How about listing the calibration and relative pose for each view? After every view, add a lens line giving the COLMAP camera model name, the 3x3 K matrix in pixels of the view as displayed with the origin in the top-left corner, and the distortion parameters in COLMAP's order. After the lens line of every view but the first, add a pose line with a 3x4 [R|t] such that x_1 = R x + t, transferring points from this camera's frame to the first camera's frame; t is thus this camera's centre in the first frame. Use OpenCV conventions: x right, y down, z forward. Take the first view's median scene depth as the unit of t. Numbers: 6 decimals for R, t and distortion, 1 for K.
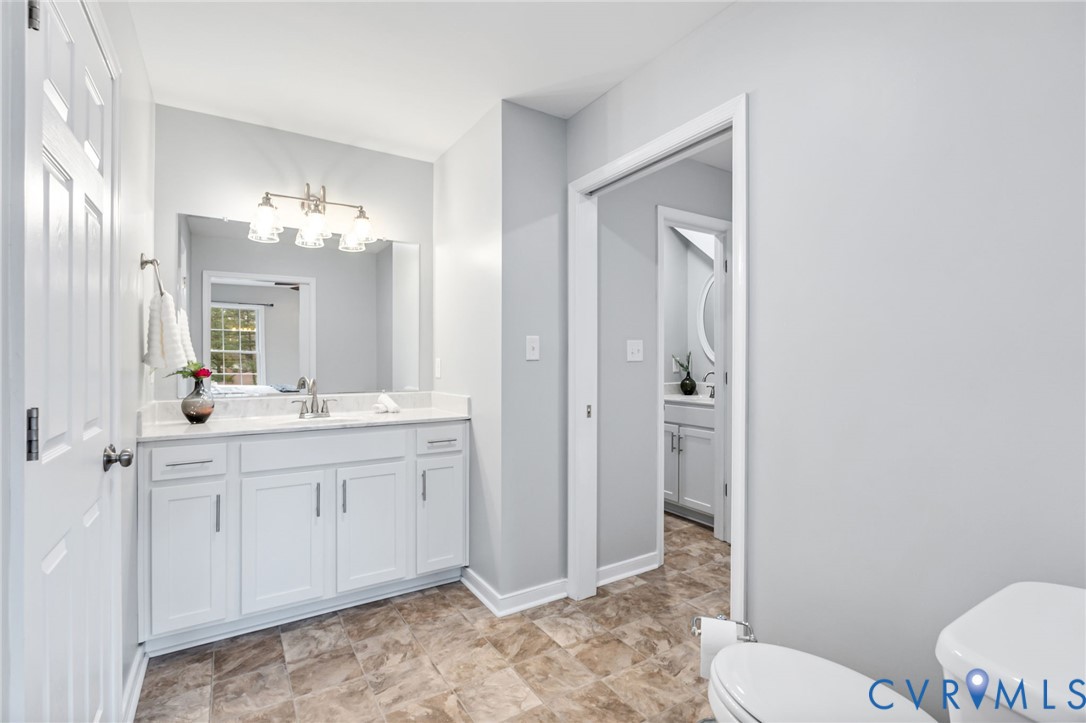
lens RADIAL K [[498.9, 0, 536.3], [0, 498.9, 360.4], [0, 0, 1]] dist [-0.017239, 0.000171]
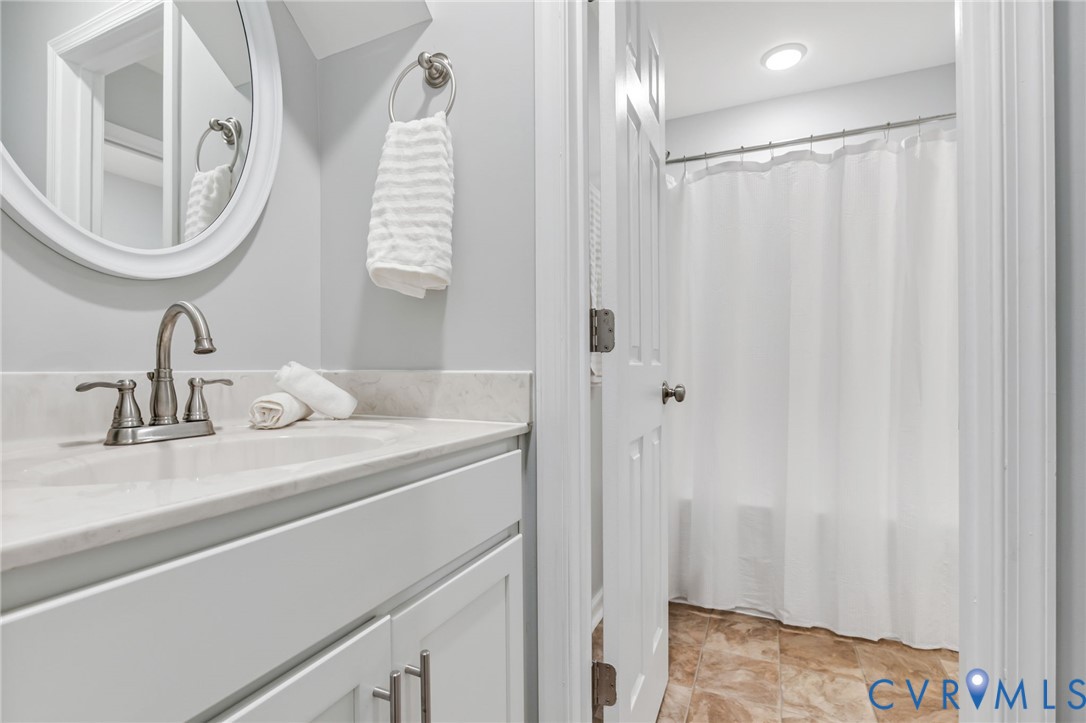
lens RADIAL K [[498.9, 0, 539.6], [0, 498.9, 363.6], [0, 0, 1]] dist [-0.017239, 0.000171]
pose [[-0.555564, 0.005612, 0.831455, -0.666379], [-0.000538, 0.999975, -0.007109, 0.073869], [-0.831474, -0.004397, -0.555547, 1.426743]]
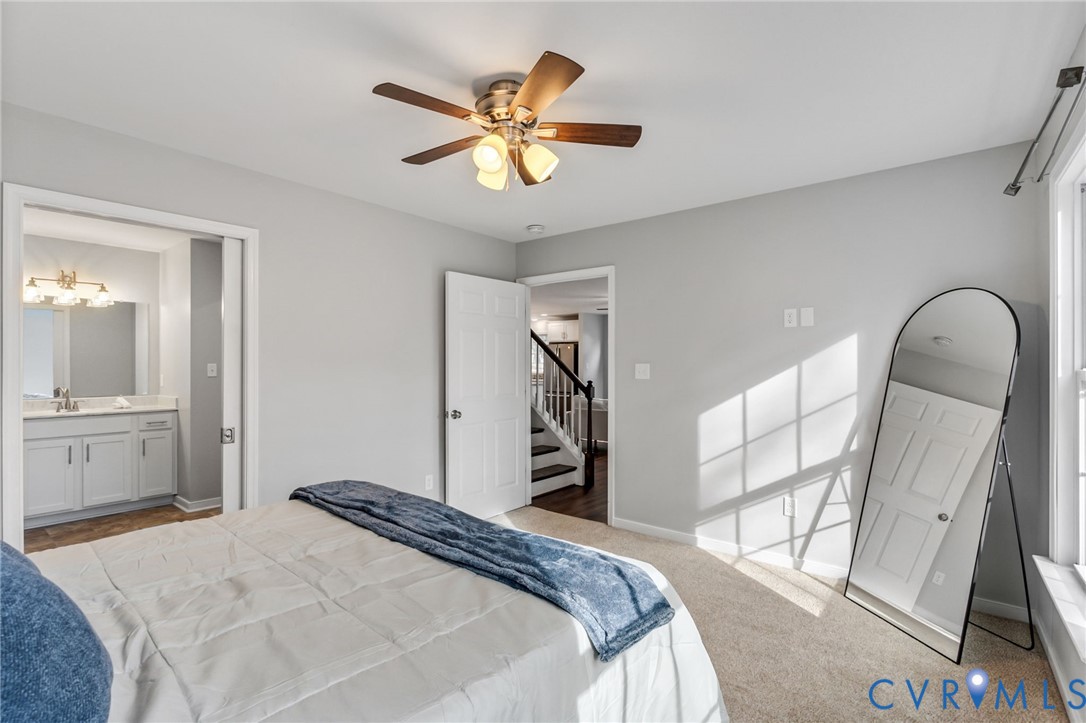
lens RADIAL K [[498.9, 0, 545.0], [0, 498.9, 363.0], [0, 0, 1]] dist [-0.017239, 0.000171]
pose [[0.939179, 0.000913, 0.343426, 0.509032], [-0.001991, 0.999994, 0.002788, -0.058654], [-0.343421, -0.003302, 0.939176, -1.132405]]
